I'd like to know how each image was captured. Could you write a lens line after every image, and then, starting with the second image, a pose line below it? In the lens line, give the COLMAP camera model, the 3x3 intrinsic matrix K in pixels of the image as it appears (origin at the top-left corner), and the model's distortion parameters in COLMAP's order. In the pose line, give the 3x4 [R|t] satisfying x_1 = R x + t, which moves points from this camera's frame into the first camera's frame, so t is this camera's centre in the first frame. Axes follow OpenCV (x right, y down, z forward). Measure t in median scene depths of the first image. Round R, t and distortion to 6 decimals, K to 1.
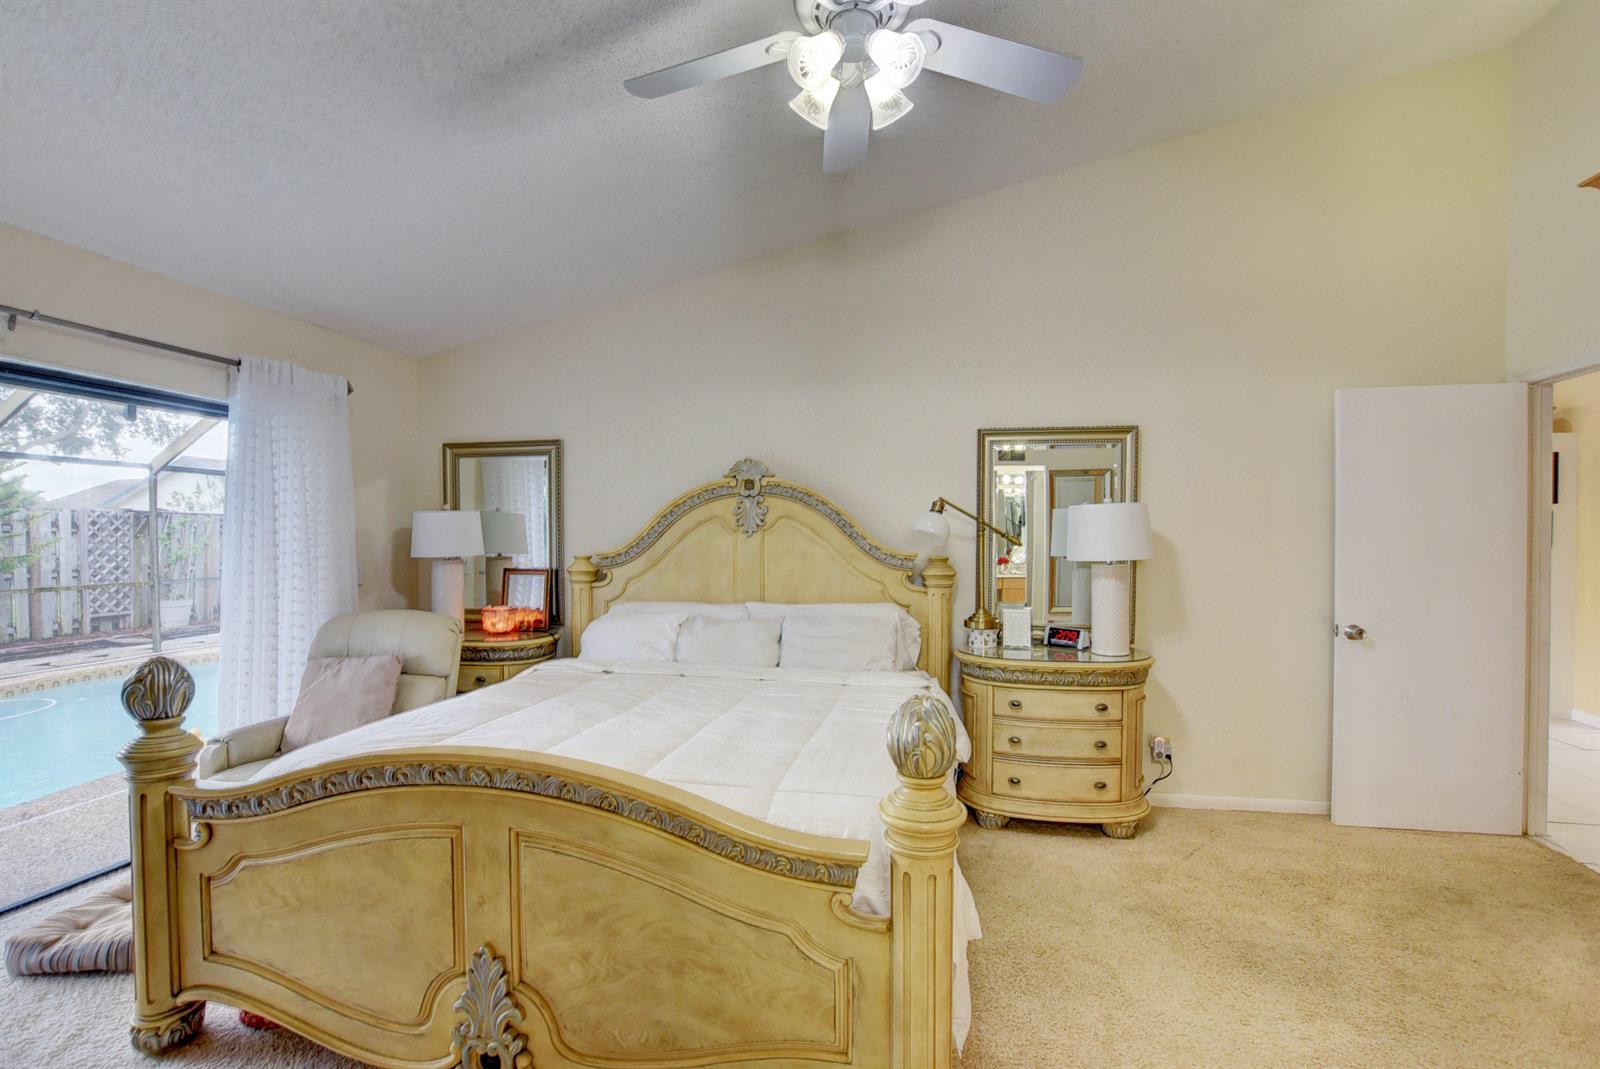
lens RADIAL K [[708.6, 0, 805.0], [0, 708.6, 546.7], [0, 0, 1]] dist [-0.035765, 0.006579]
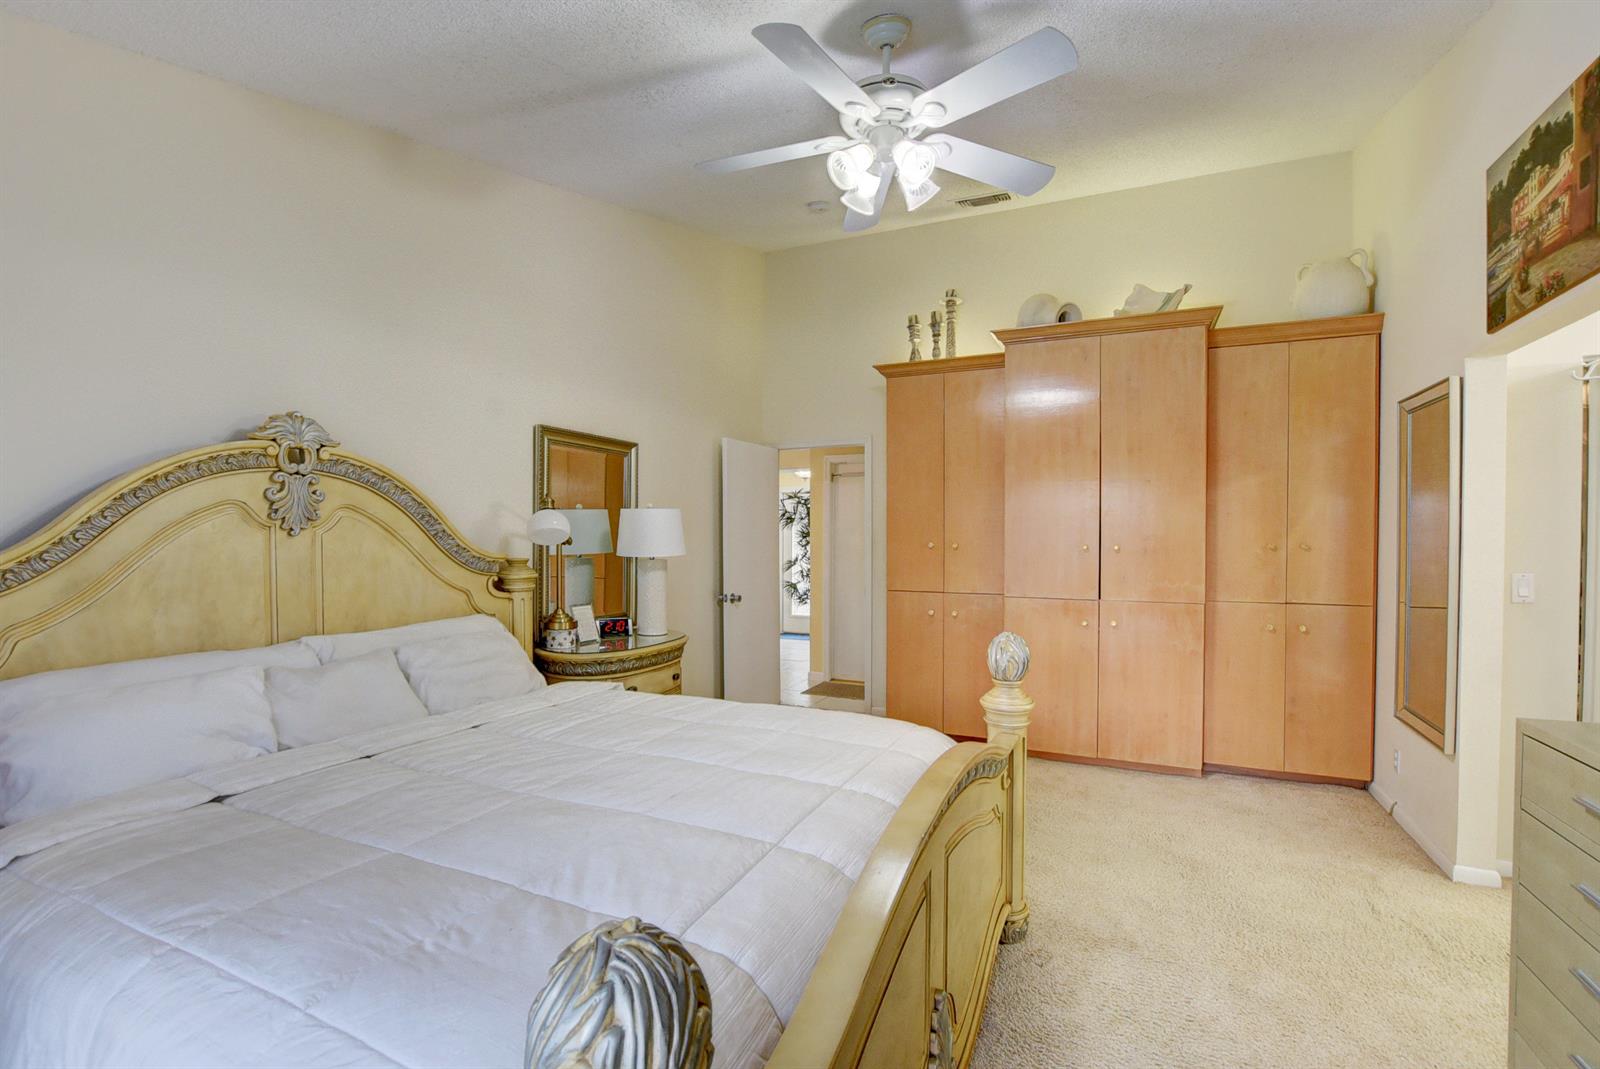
lens RADIAL K [[708.6, 0, 805.0], [0, 708.6, 546.7], [0, 0, 1]] dist [-0.035765, 0.006579]
pose [[0.238431, -0.014783, 0.971047, -0.600698], [0.017259, 0.999791, 0.010983, -0.004150], [-0.971006, 0.014141, 0.238637, 0.415829]]
